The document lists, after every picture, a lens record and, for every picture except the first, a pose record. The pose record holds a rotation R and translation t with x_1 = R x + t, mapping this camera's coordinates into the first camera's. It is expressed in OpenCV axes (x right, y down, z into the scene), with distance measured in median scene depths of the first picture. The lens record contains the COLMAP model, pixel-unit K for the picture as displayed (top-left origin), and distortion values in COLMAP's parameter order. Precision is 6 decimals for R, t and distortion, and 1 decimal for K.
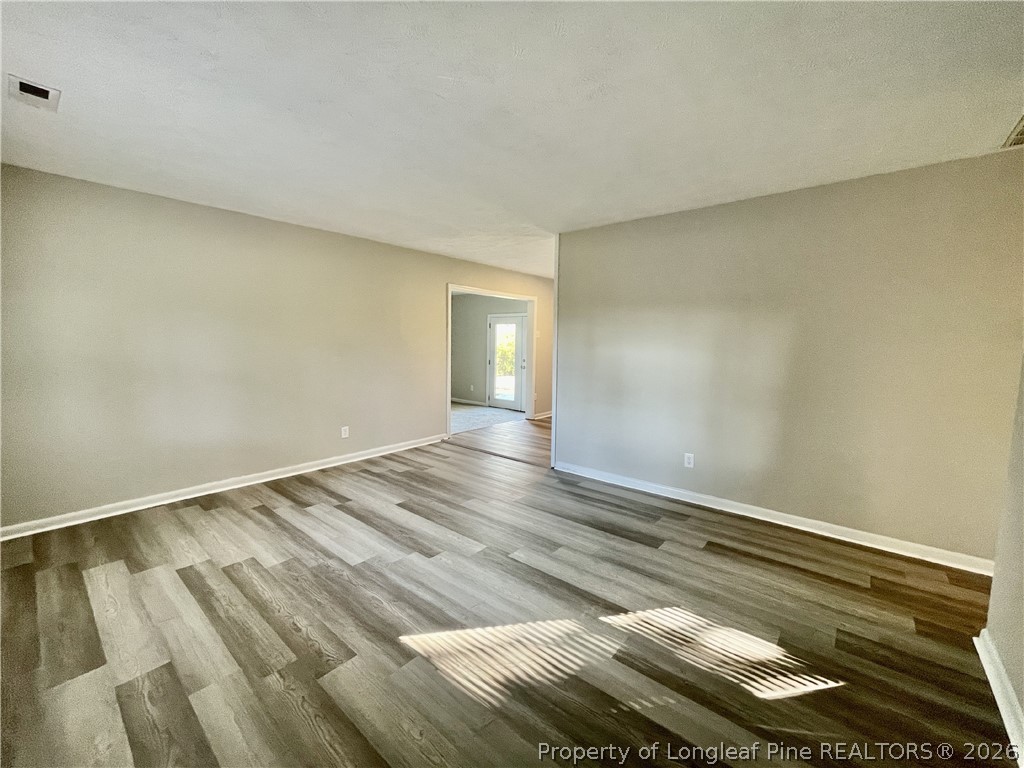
lens RADIAL K [[417.6, 0, 512.0], [0, 417.6, 384.0], [0, 0, 1]] dist [-0.002859, -0.000079]
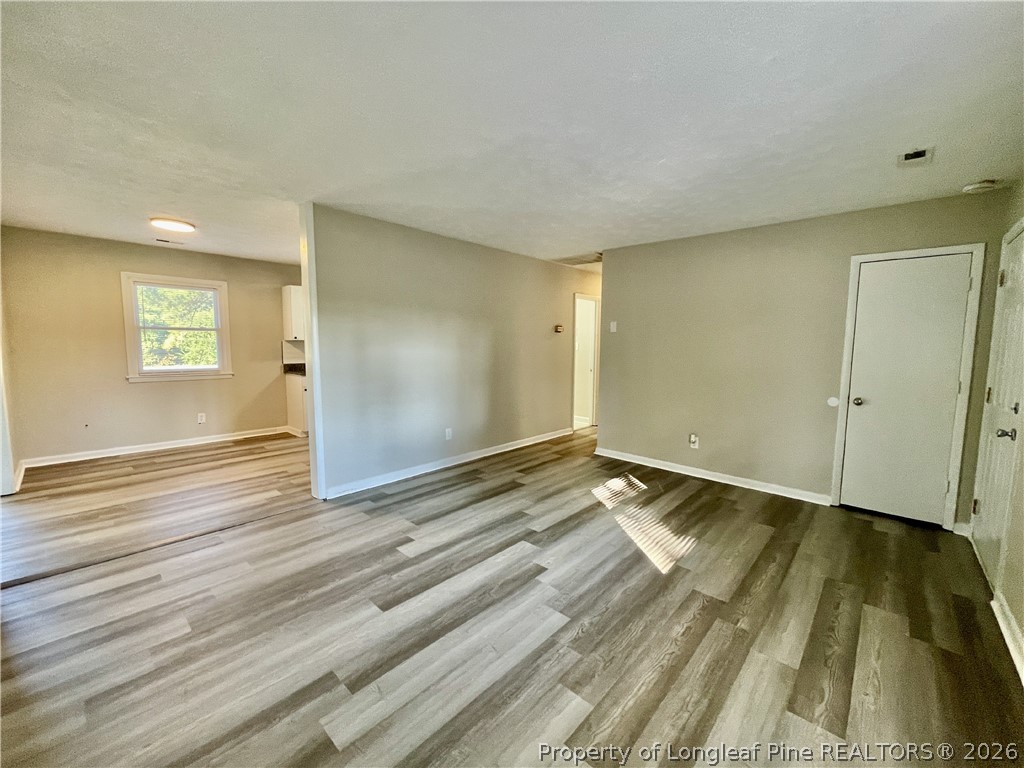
lens RADIAL K [[417.6, 0, 512.0], [0, 417.6, 384.0], [0, 0, 1]] dist [-0.002859, -0.000079]
pose [[0.036473, -0.110531, 0.993203, -1.128701], [0.091074, 0.990096, 0.106841, -0.119278], [-0.995176, 0.086558, 0.046178, 1.014610]]
